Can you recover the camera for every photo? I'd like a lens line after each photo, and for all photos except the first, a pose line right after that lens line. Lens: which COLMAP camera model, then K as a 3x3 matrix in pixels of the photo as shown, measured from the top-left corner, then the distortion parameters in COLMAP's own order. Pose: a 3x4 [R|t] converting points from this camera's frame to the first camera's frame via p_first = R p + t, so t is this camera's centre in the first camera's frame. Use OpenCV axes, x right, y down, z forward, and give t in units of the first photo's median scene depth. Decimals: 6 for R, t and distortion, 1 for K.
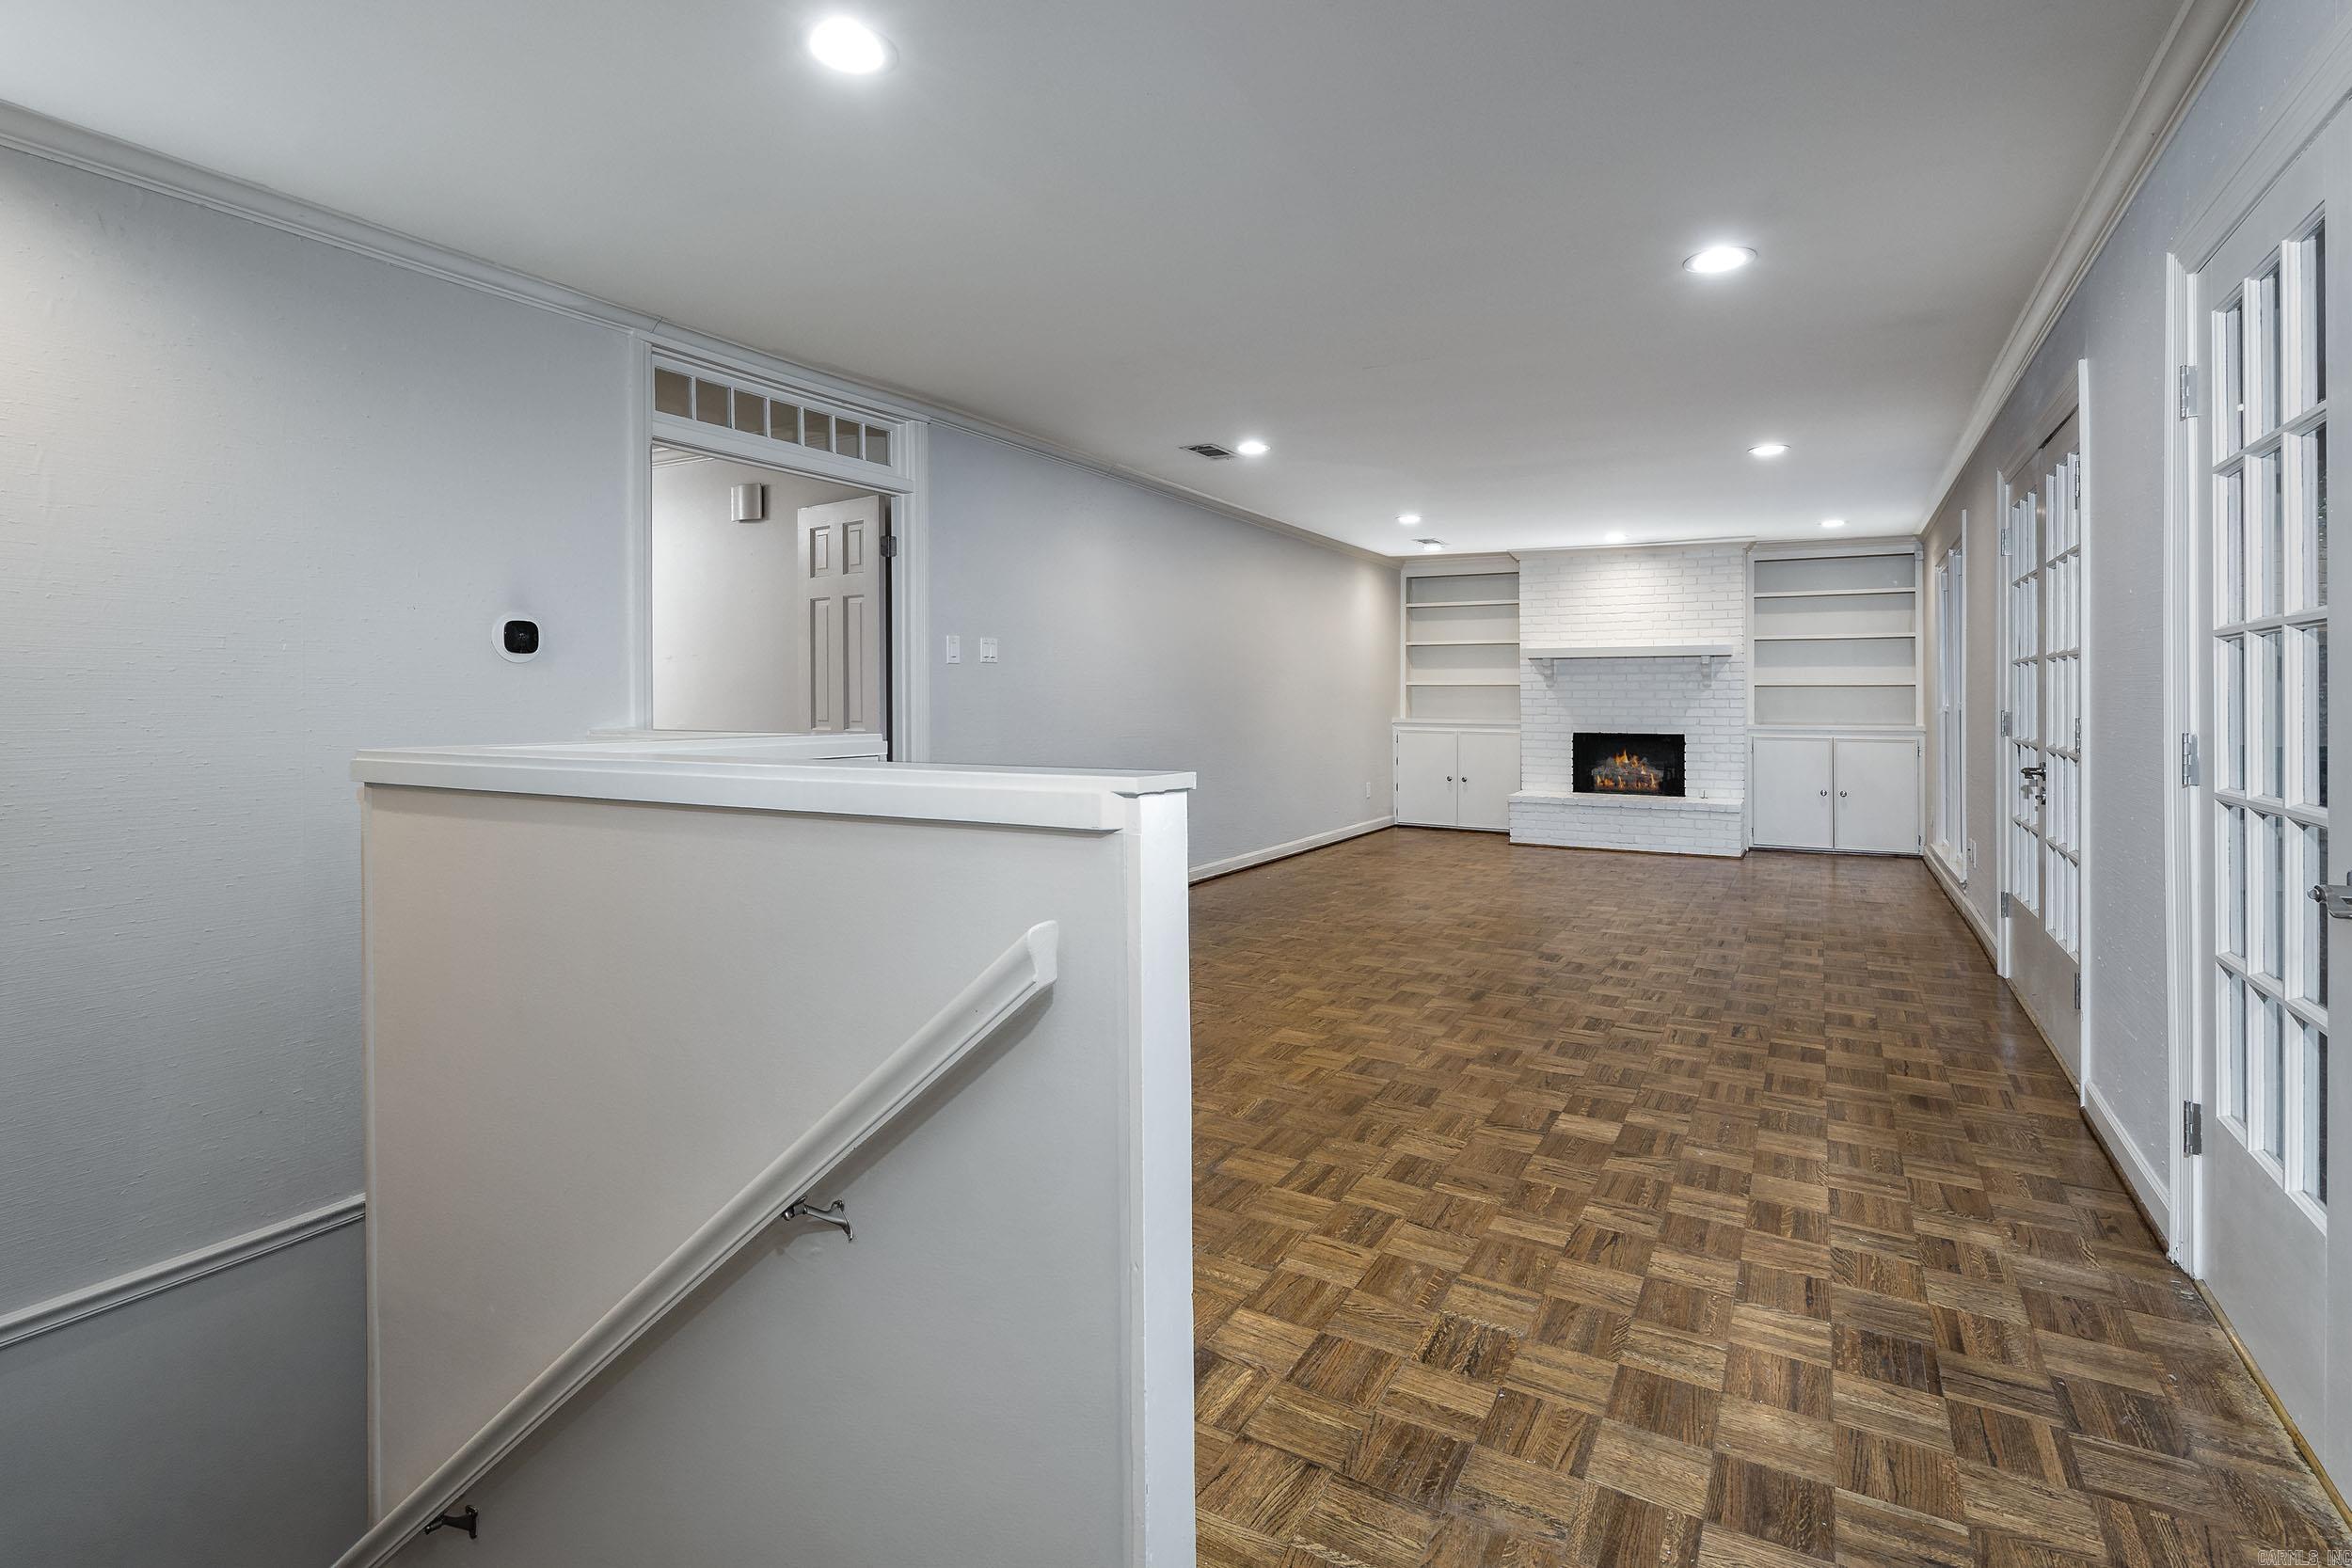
lens RADIAL K [[962.6, 0, 1182.8], [0, 962.6, 684.7], [0, 0, 1]] dist [-0.001208, 0.000001]
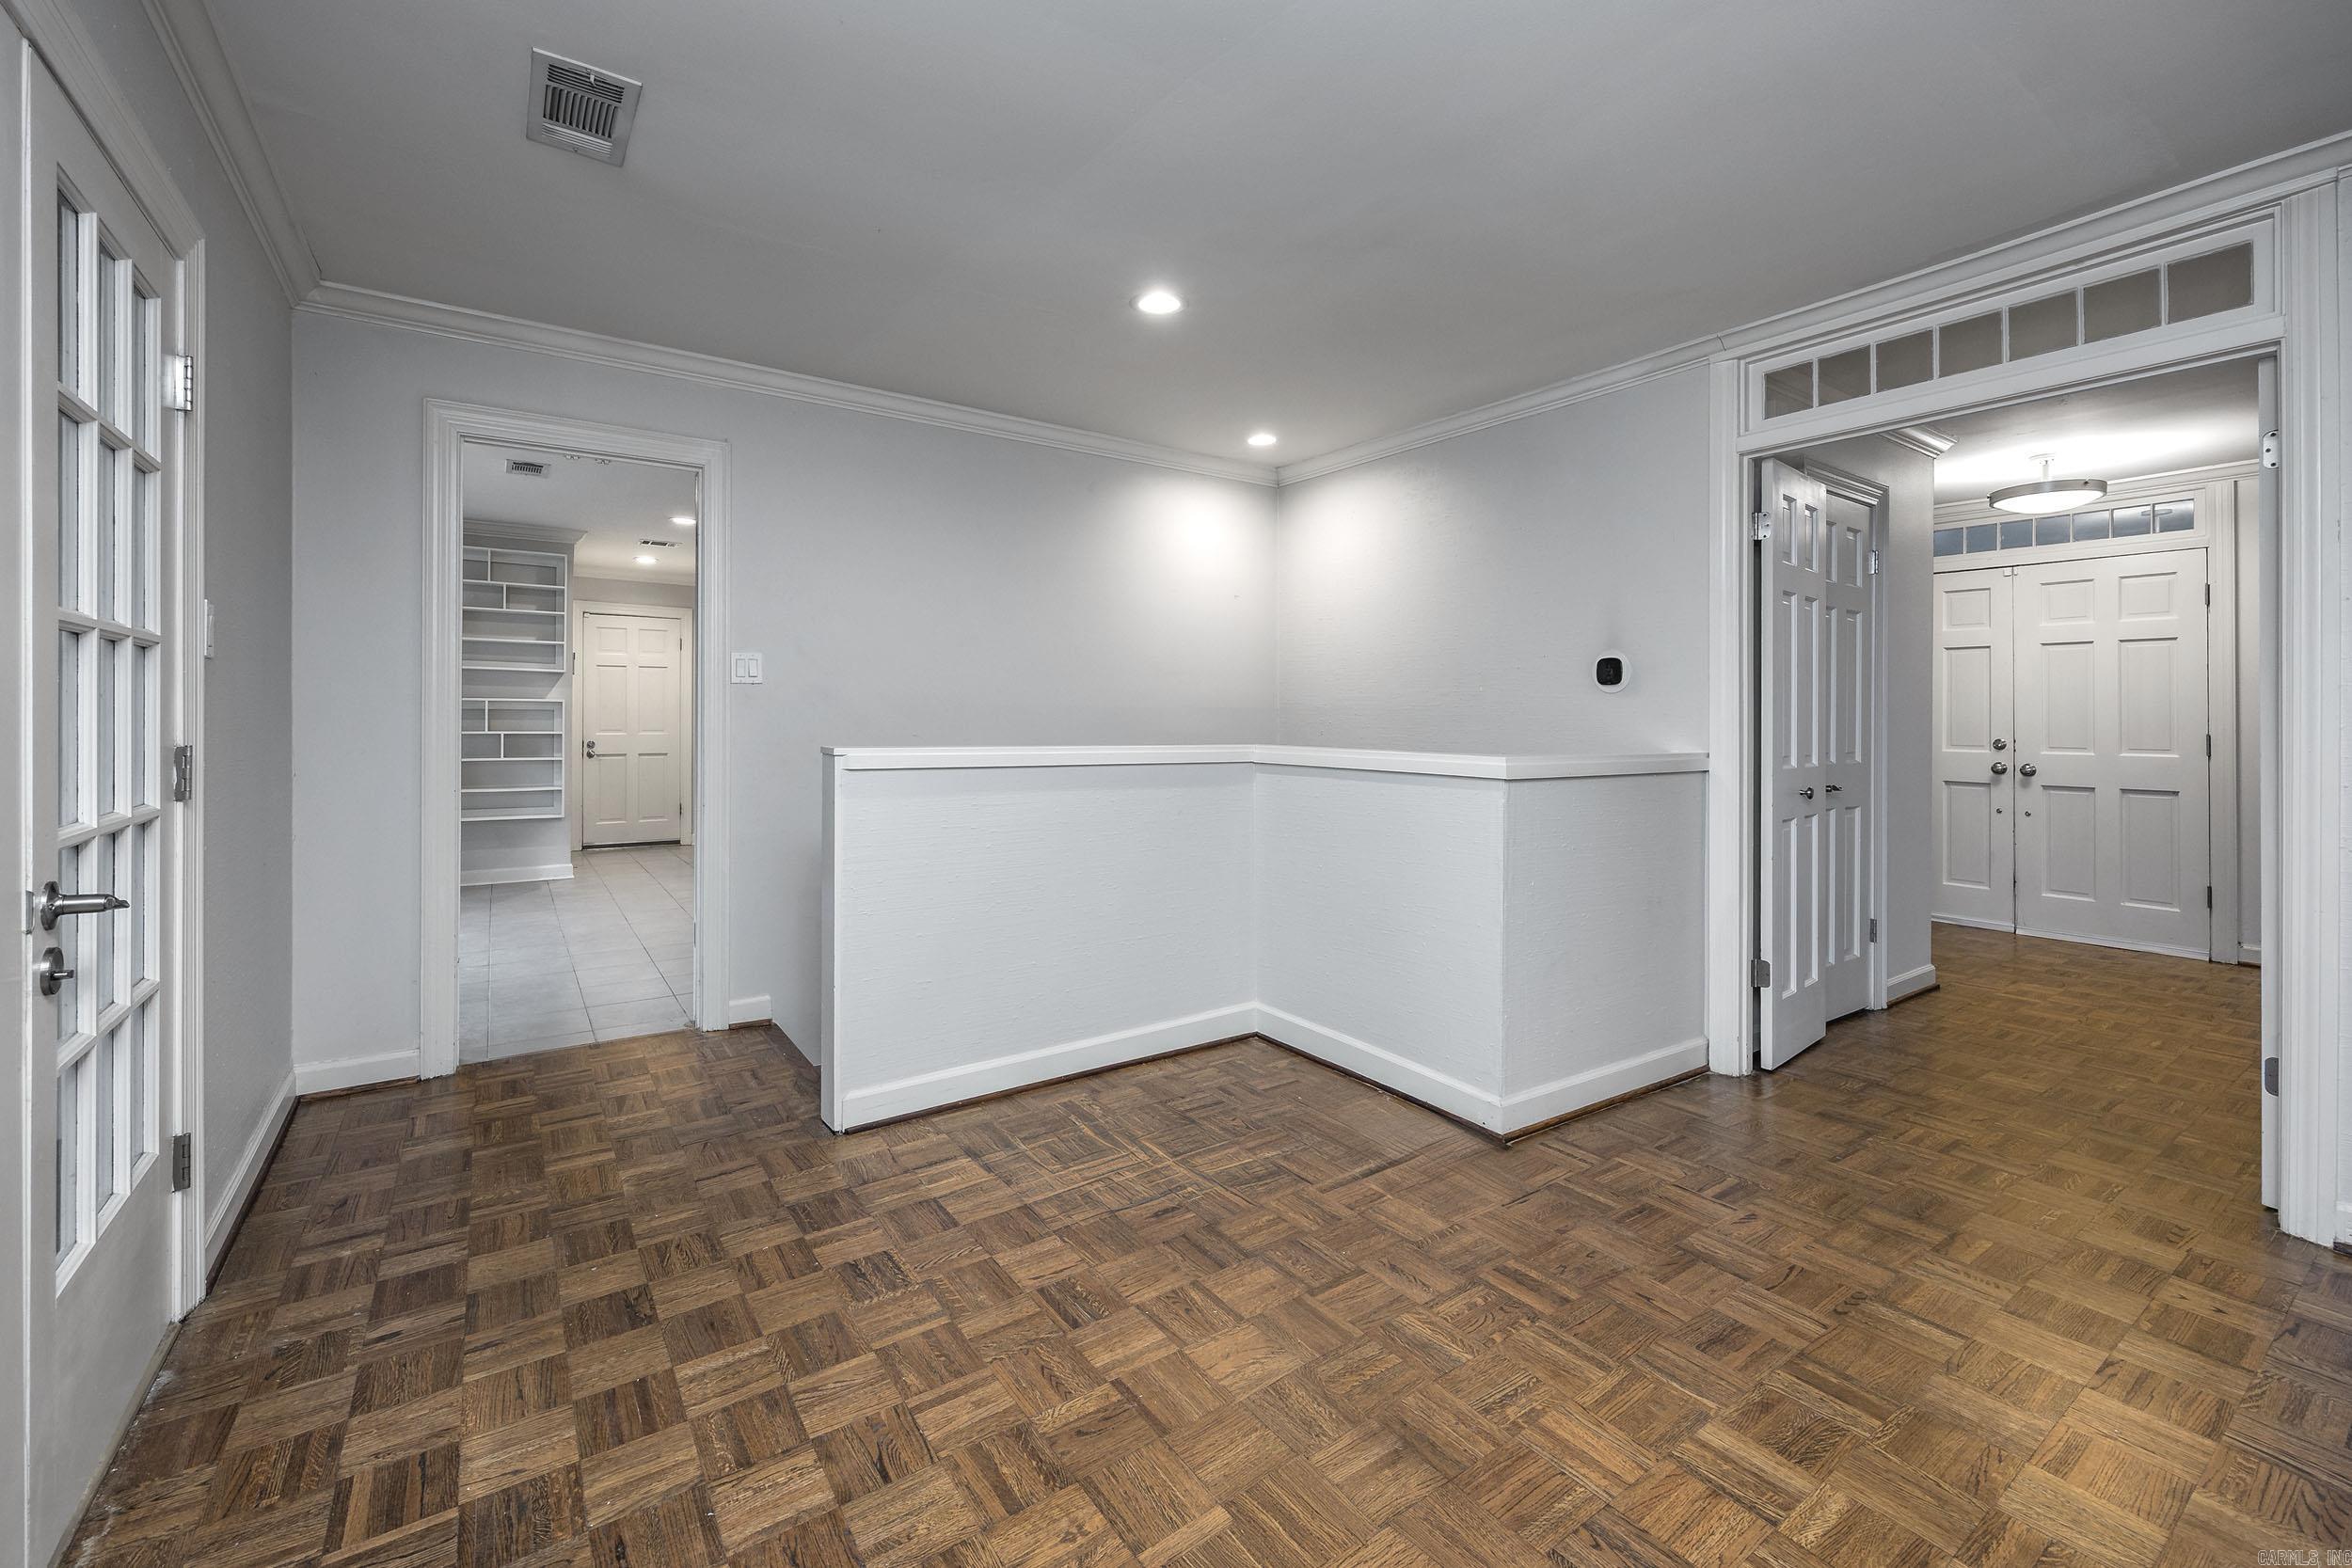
lens RADIAL K [[962.6, 0, 1122.2], [0, 962.6, 718.8], [0, 0, 1]] dist [-0.001208, 0.000001]
pose [[-0.389869, -0.003530, -0.920864, 1.198668], [0.000455, 0.999992, -0.004027, 0.026893], [0.920870, -0.001989, -0.389864, 1.667064]]
